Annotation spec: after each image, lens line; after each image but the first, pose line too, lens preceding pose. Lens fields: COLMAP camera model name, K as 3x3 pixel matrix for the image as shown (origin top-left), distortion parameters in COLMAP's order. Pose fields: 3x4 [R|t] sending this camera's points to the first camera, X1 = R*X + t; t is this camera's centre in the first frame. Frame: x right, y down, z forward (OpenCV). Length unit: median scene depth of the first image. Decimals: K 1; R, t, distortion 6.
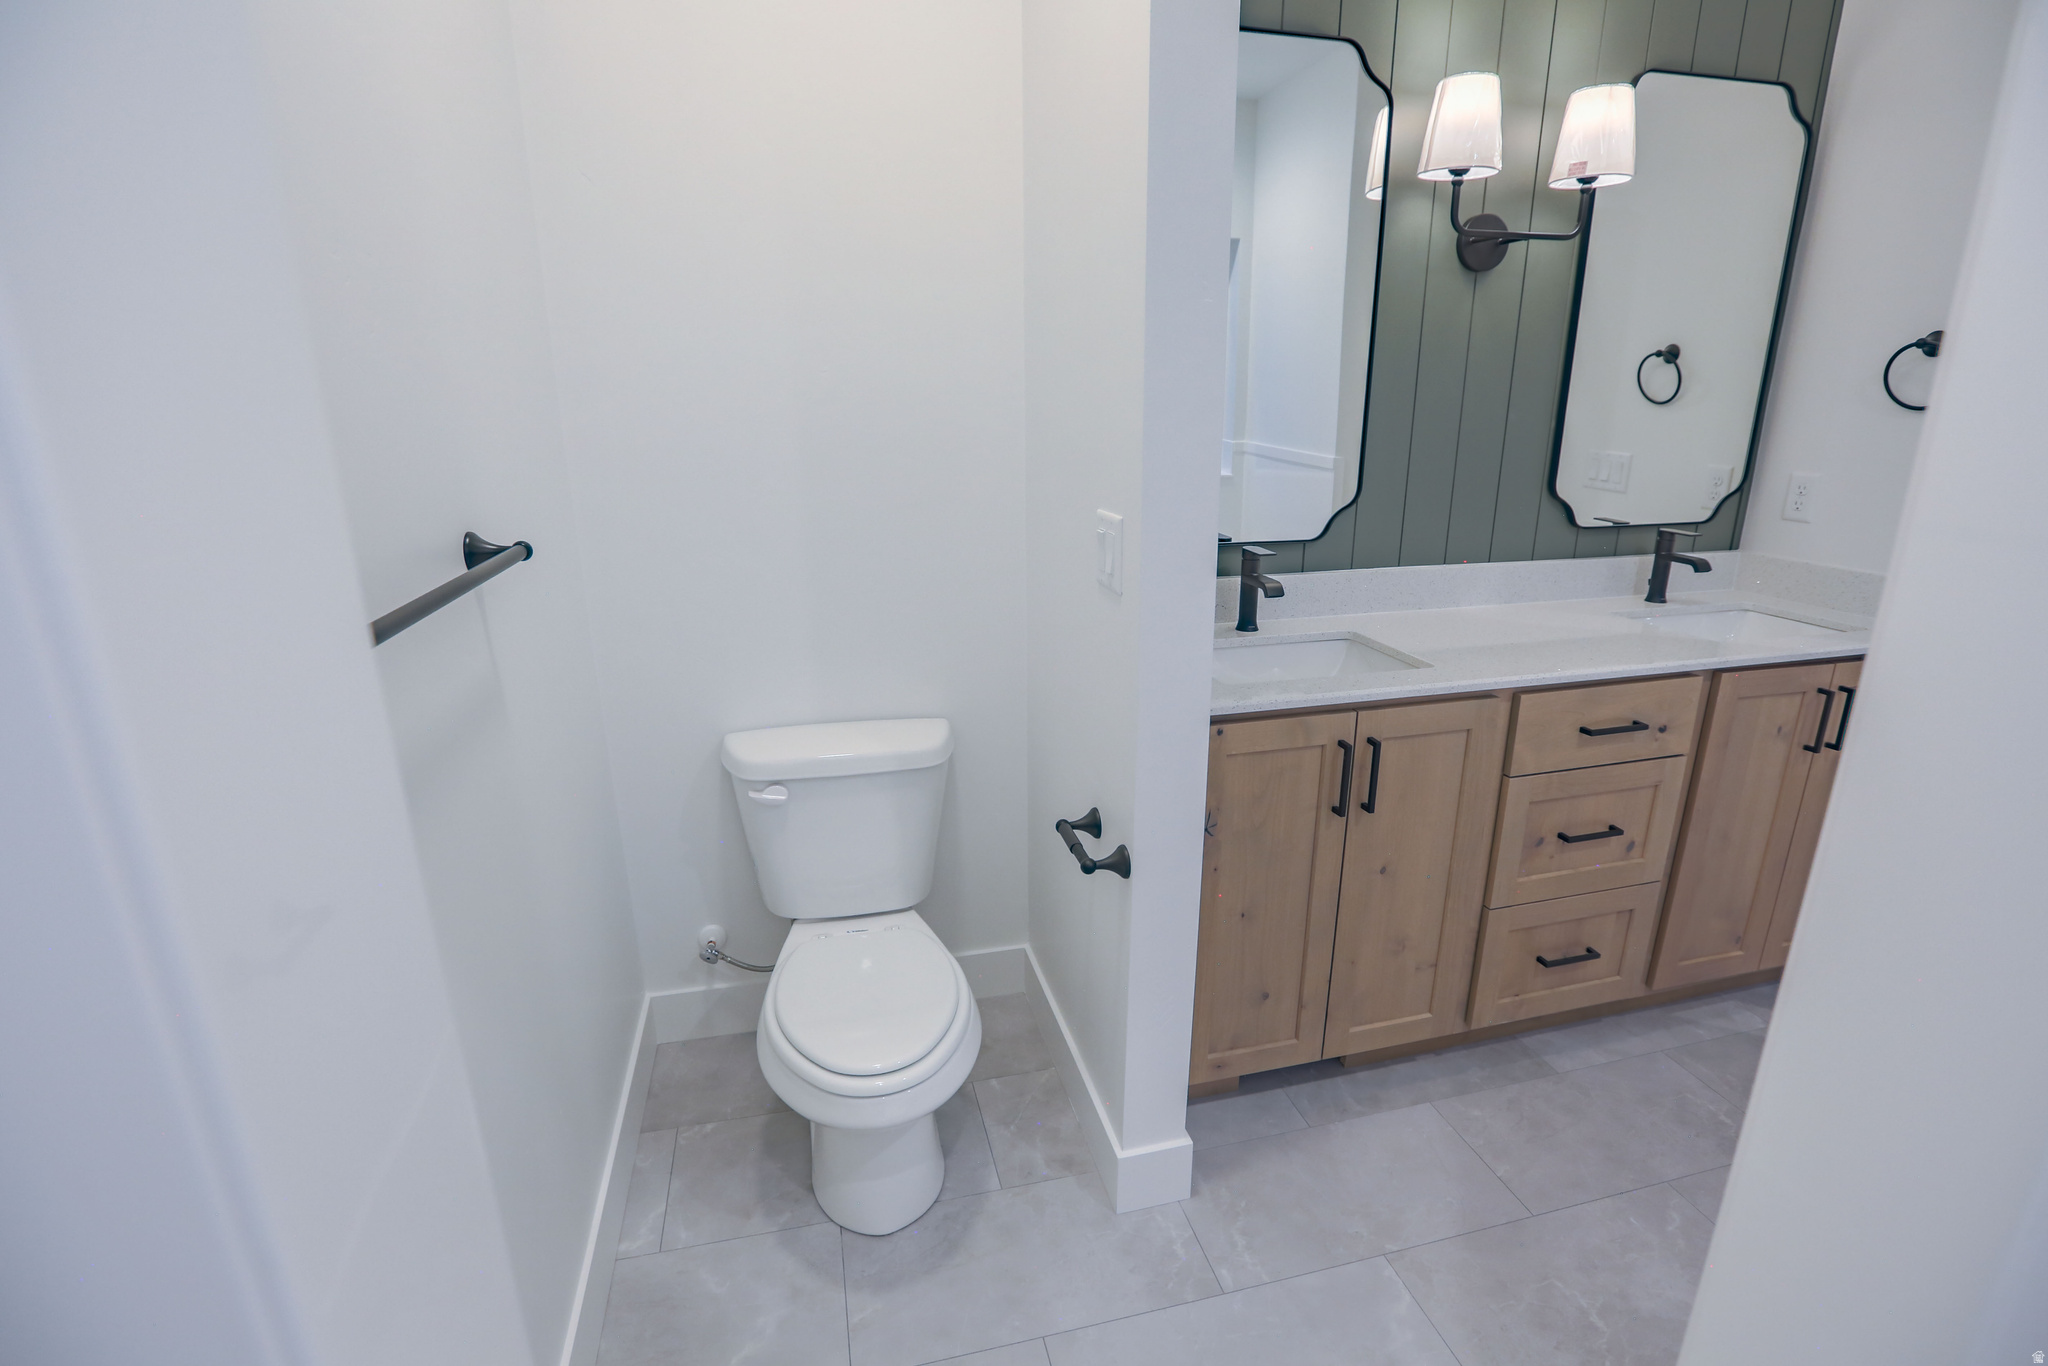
lens RADIAL K [[931.0, 0, 1024.0], [0, 931.0, 683.0], [0, 0, 1]] dist [-0.030009, 0.000089]
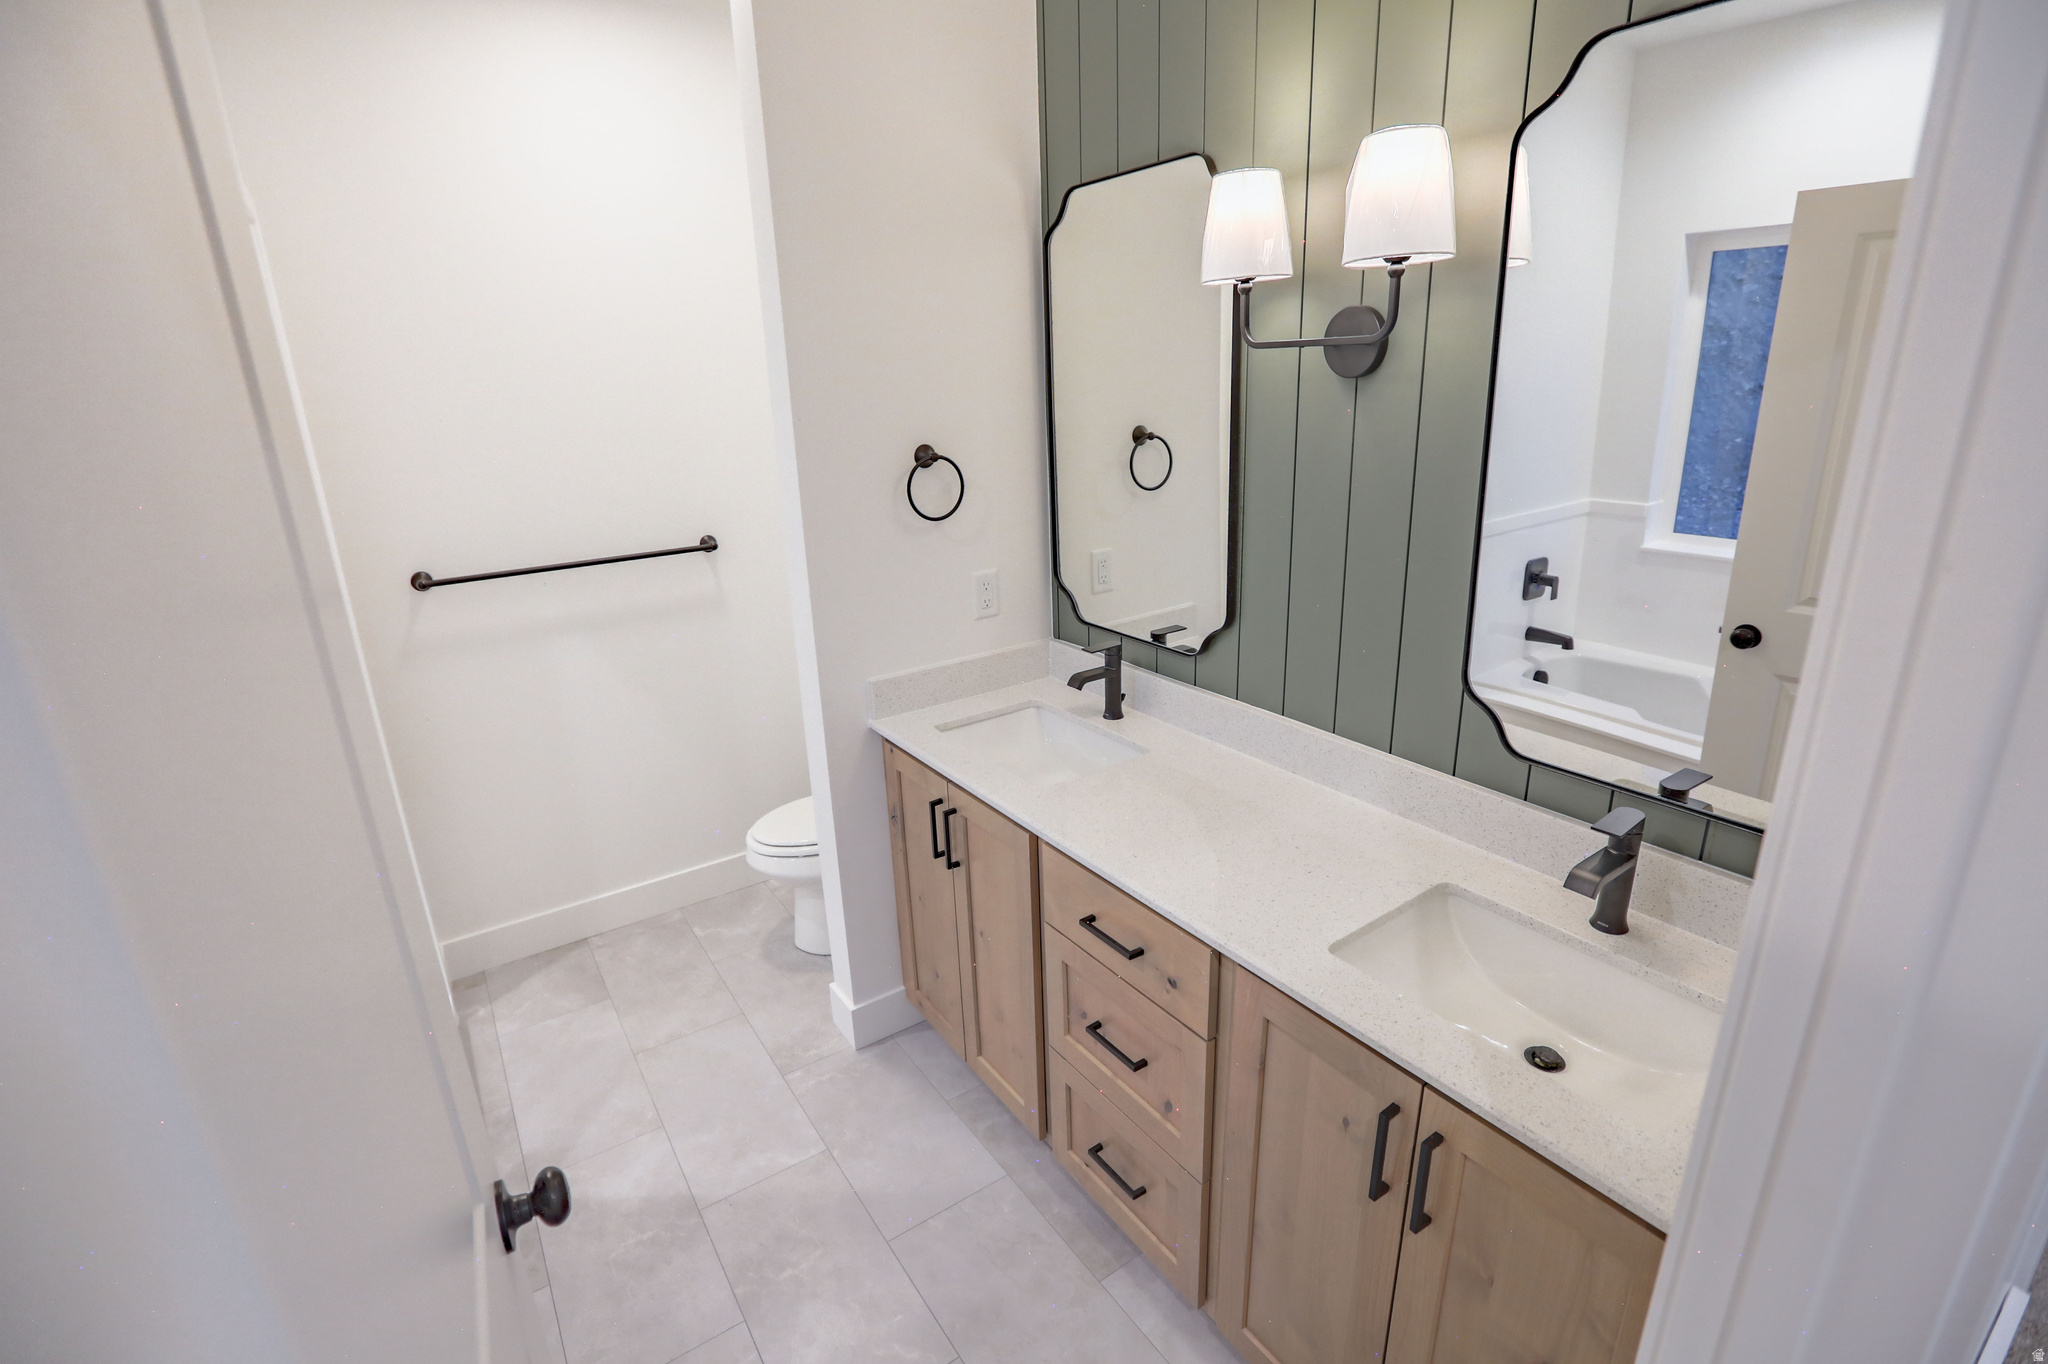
lens RADIAL K [[931.6, 0, 1012.7], [0, 931.6, 673.4], [0, 0, 1]] dist [-0.049522, 0.017547]
pose [[0.347450, 0.282614, -0.894096, 1.192965], [-0.237860, 0.948877, 0.207496, -0.312414], [0.907029, 0.140575, 0.396910, 0.479130]]
